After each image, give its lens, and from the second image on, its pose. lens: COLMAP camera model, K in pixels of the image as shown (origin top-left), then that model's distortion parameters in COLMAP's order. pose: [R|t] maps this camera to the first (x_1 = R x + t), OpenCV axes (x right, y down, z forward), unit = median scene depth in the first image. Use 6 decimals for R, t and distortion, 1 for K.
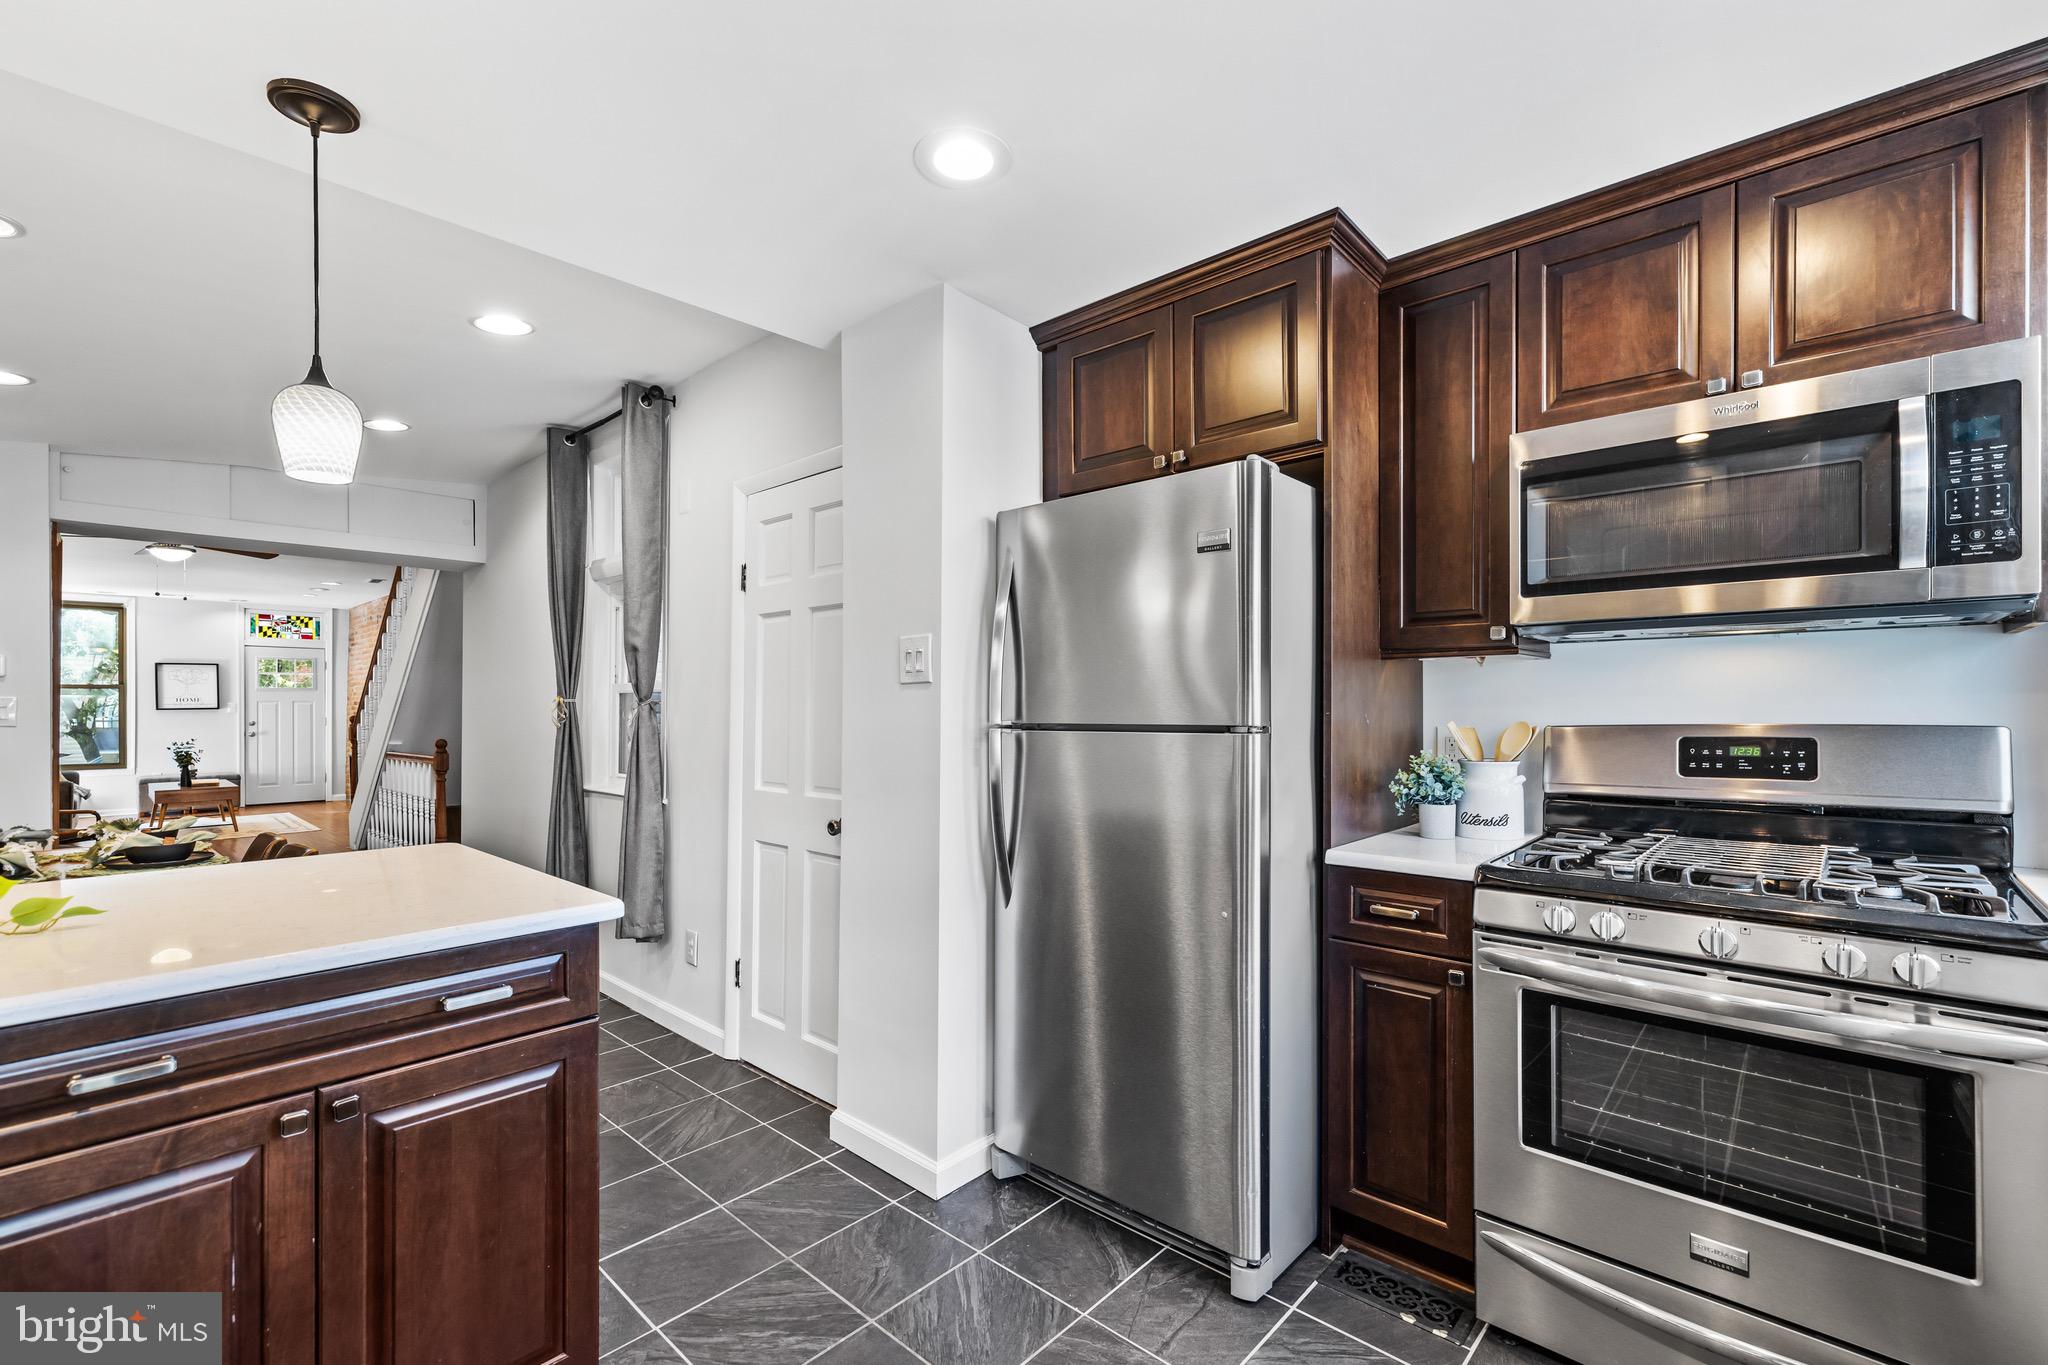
lens RADIAL K [[873.7, 0, 1028.5], [0, 873.7, 701.1], [0, 0, 1]] dist [0.002511, 0.000520]
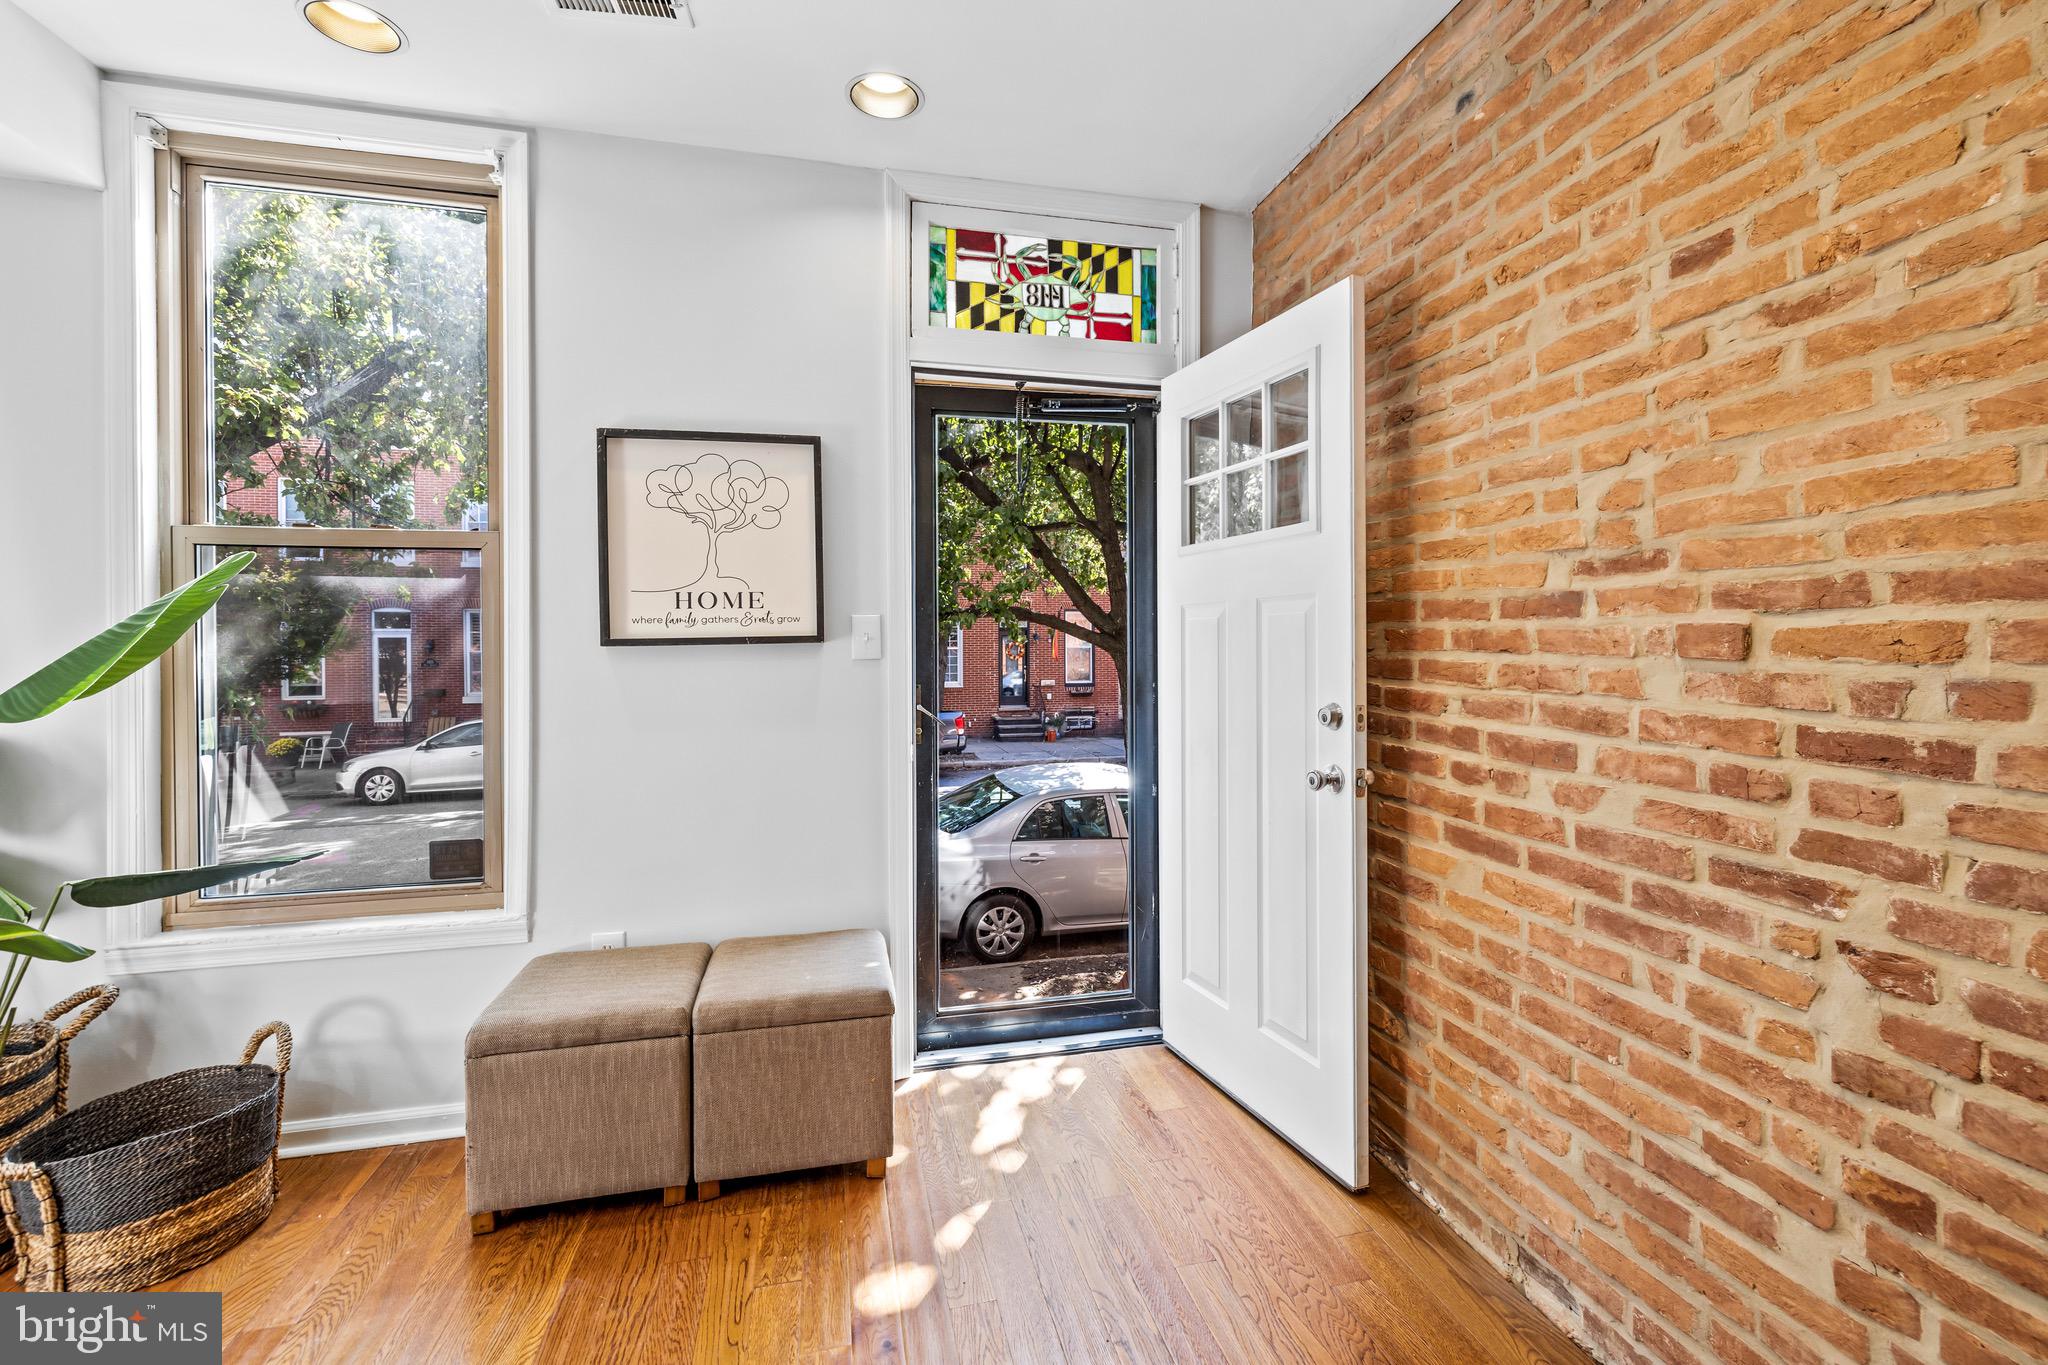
lens RADIAL K [[873.7, 0, 1024.0], [0, 873.7, 663.1], [0, 0, 1]] dist [0.002511, 0.000520]
pose [[0.819137, 0.014520, -0.573415, -0.730262], [0.000949, 0.999644, 0.026668, 0.007114], [0.573598, -0.022389, 0.818831, 0.818901]]
